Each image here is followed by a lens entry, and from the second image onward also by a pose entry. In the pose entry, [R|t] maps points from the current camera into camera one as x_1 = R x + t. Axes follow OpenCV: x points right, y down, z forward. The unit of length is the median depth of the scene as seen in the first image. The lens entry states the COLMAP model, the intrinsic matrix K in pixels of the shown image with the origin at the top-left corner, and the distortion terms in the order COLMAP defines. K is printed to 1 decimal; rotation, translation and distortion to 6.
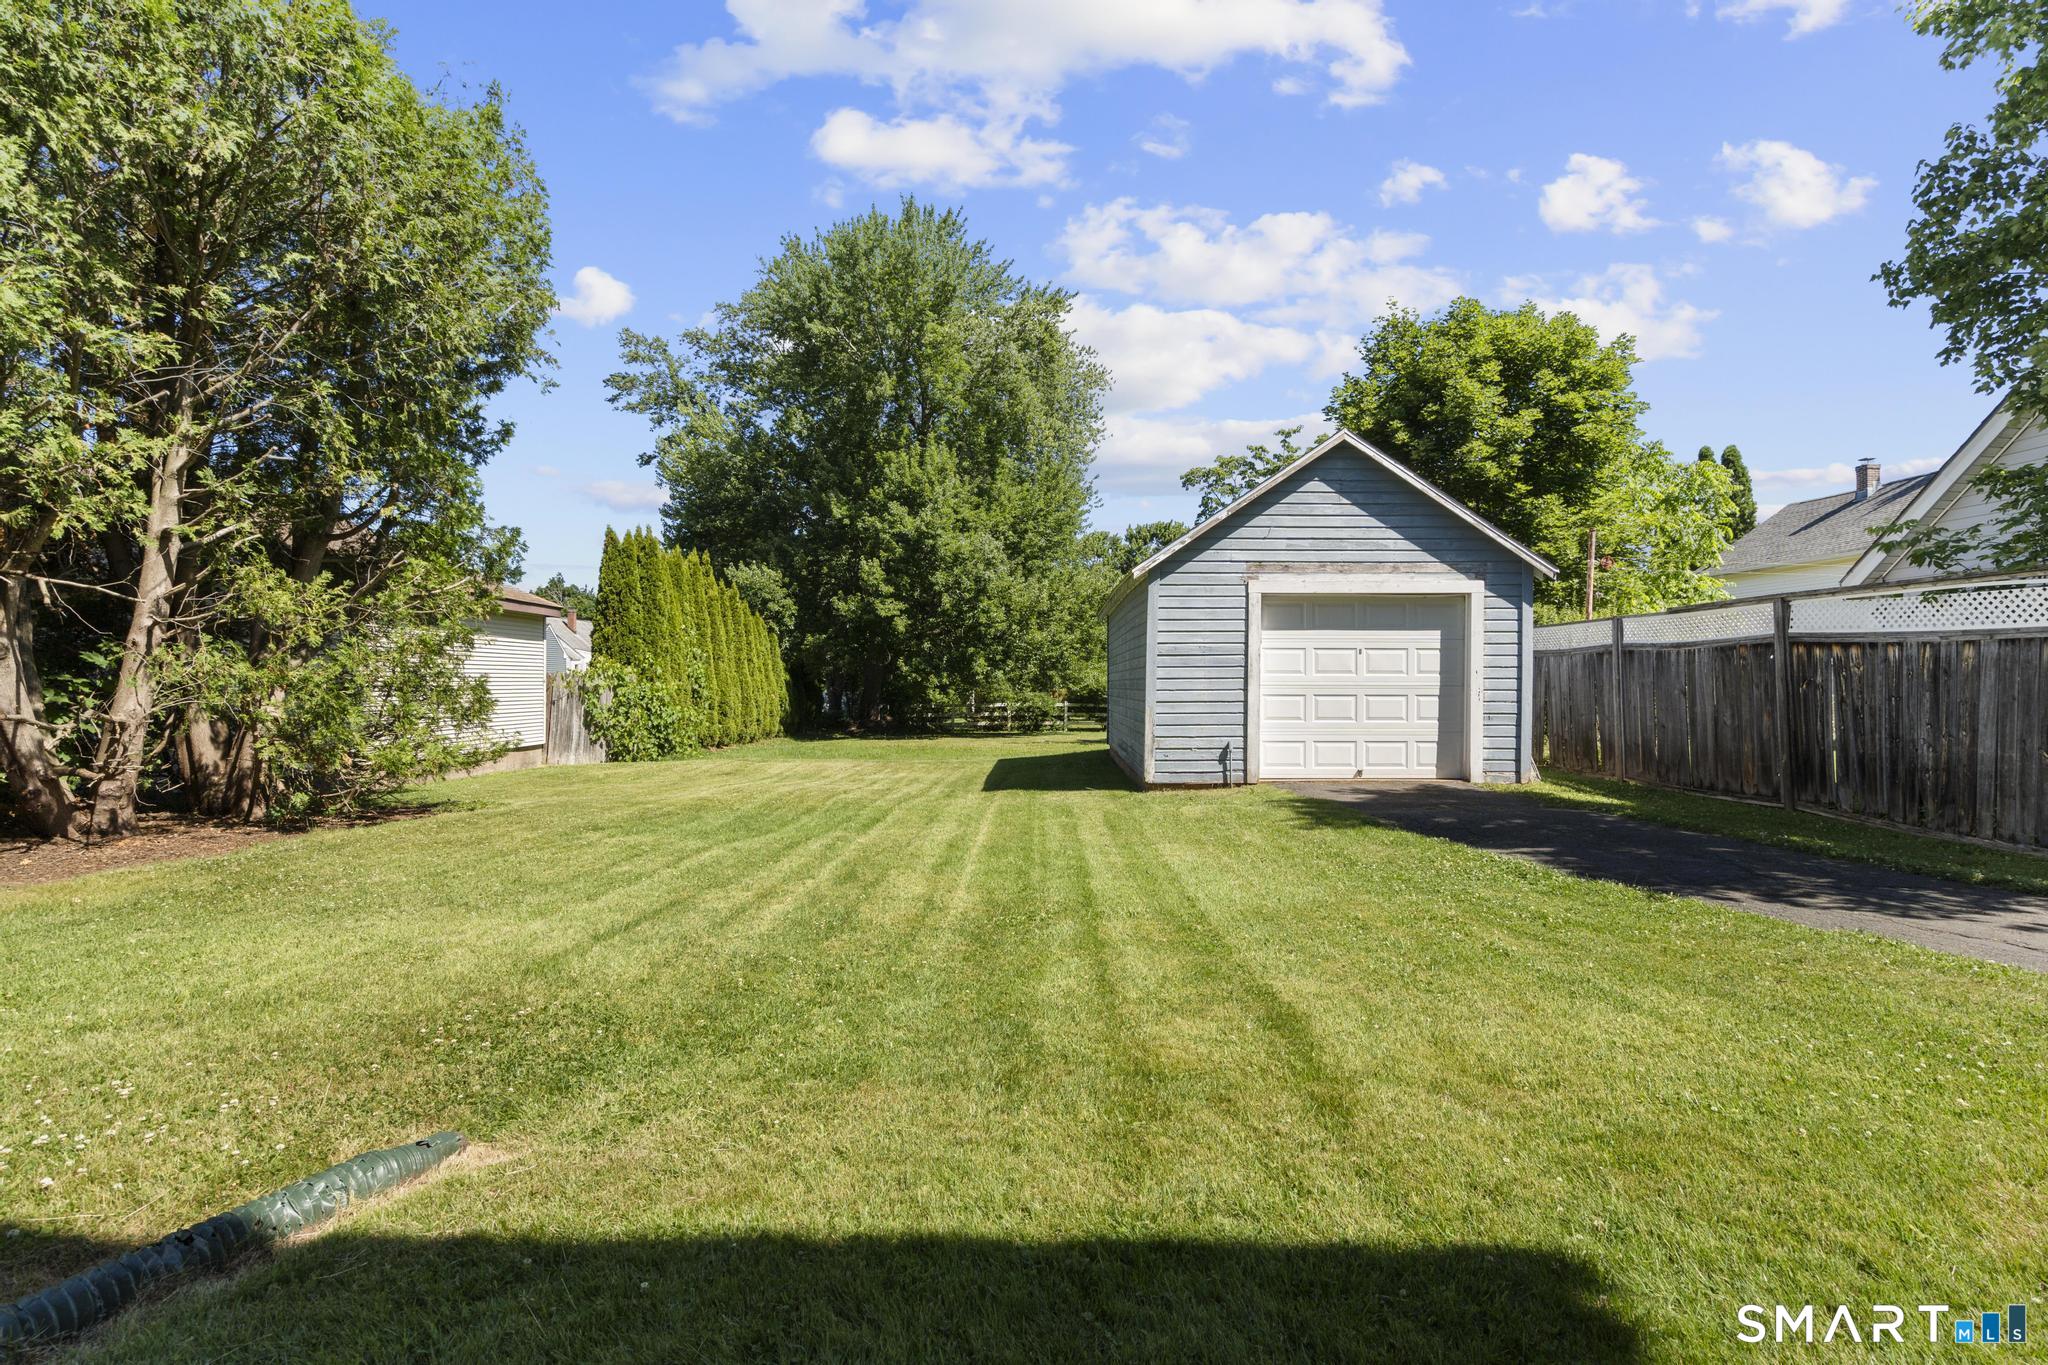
lens RADIAL K [[937.6, 0, 1024.0], [0, 937.6, 682.5], [0, 0, 1]] dist [-0.026148, 0.000318]
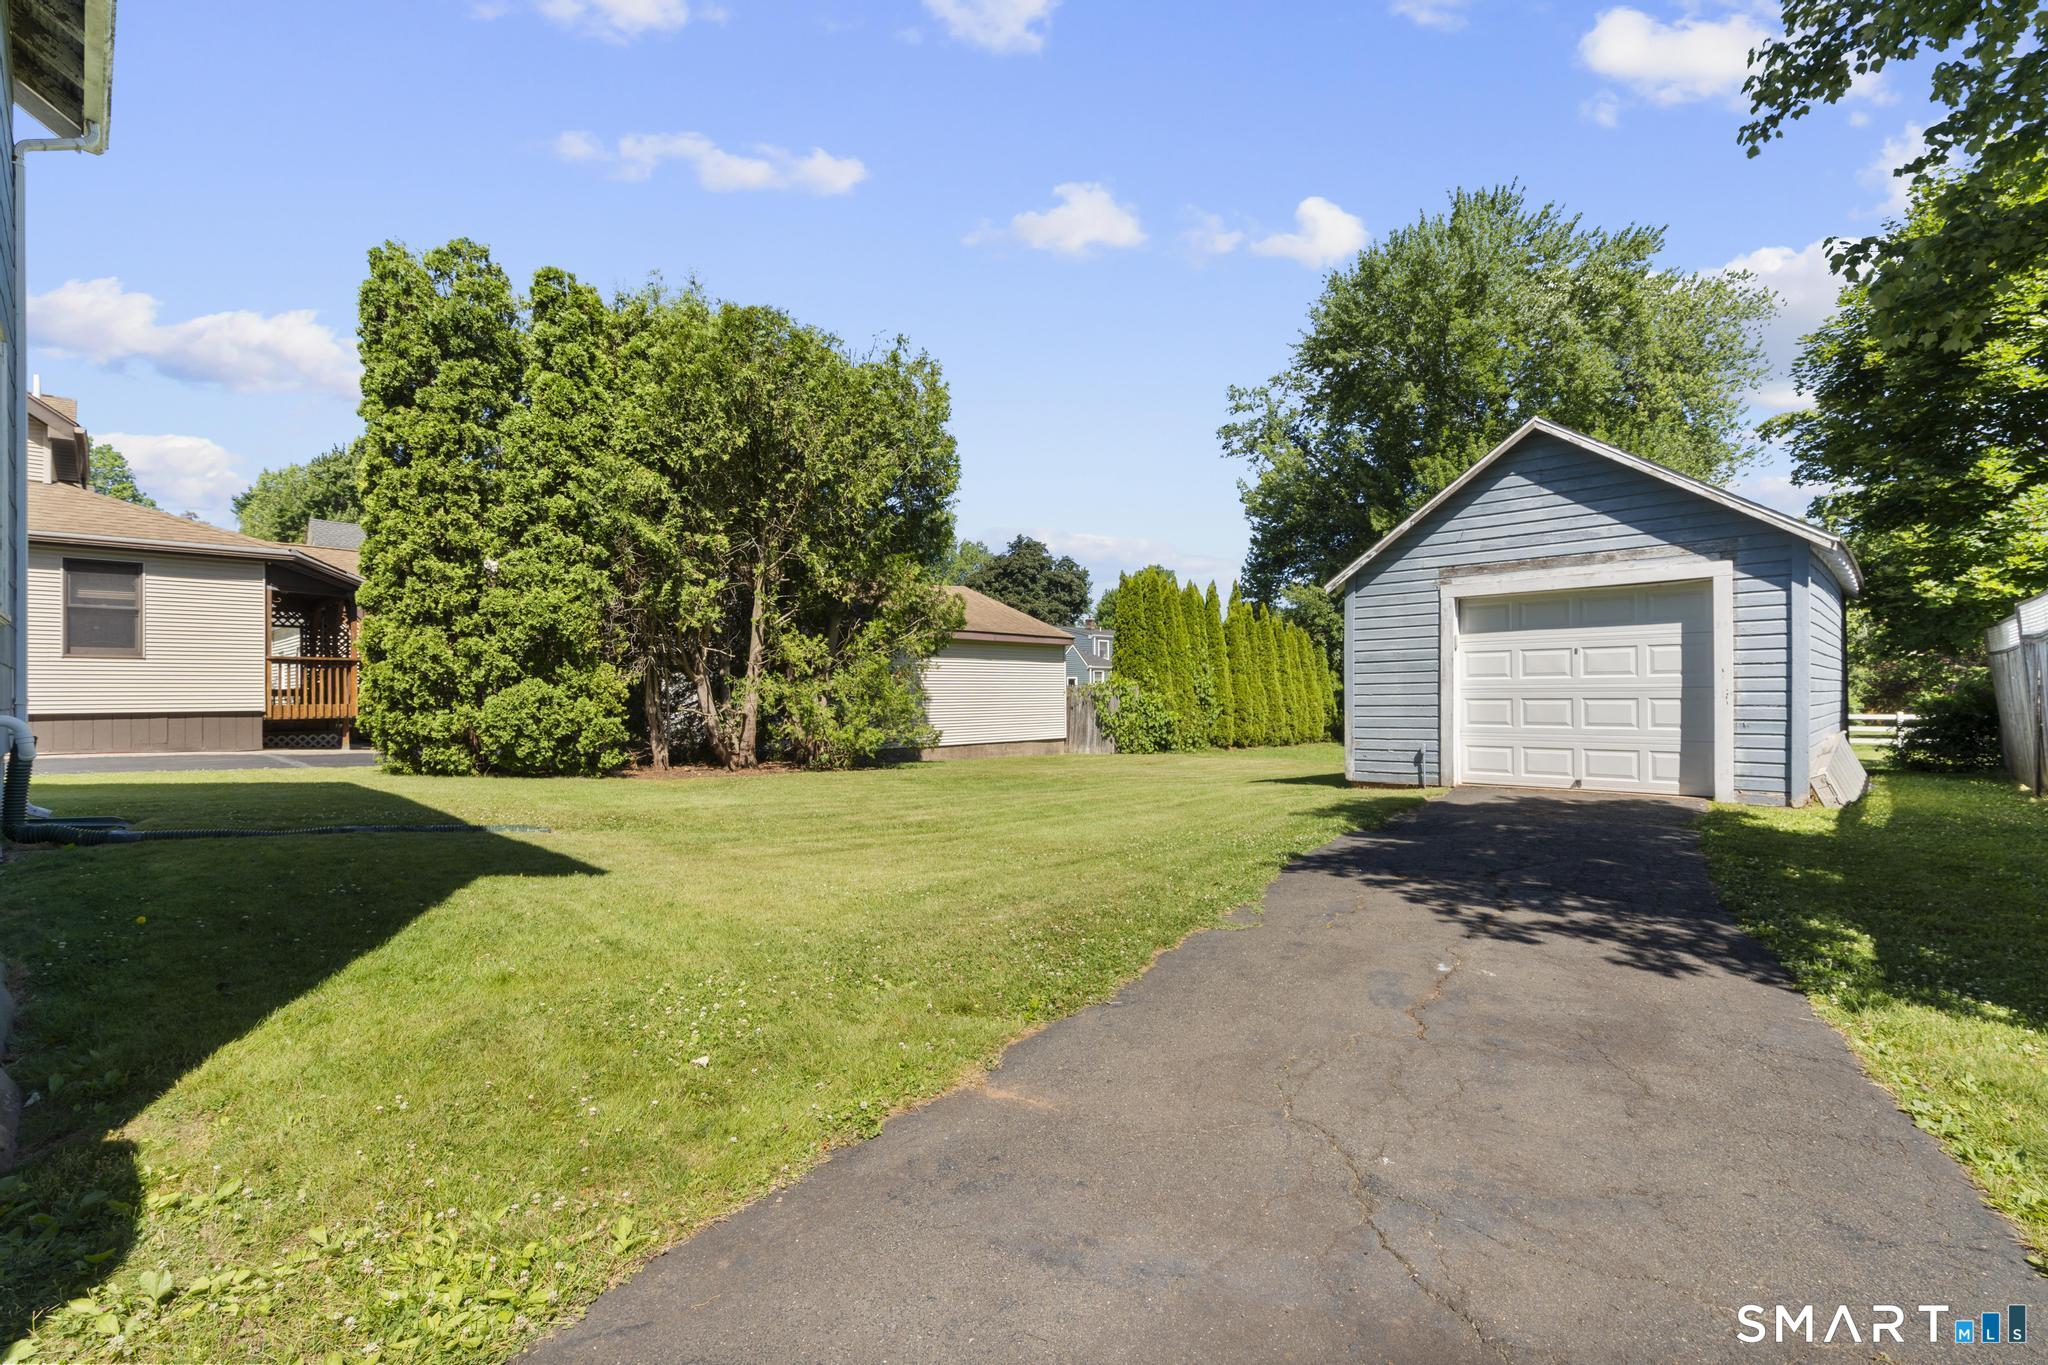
lens RADIAL K [[981.3, 0, 1024.0], [0, 981.3, 682.5], [0, 0, 1]] dist [-0.030543, -0.000411]
pose [[0.692702, -0.016604, -0.721032, 0.675760], [0.008837, 0.999855, -0.014535, 0.006994], [0.721169, 0.003697, 0.692749, -0.054692]]
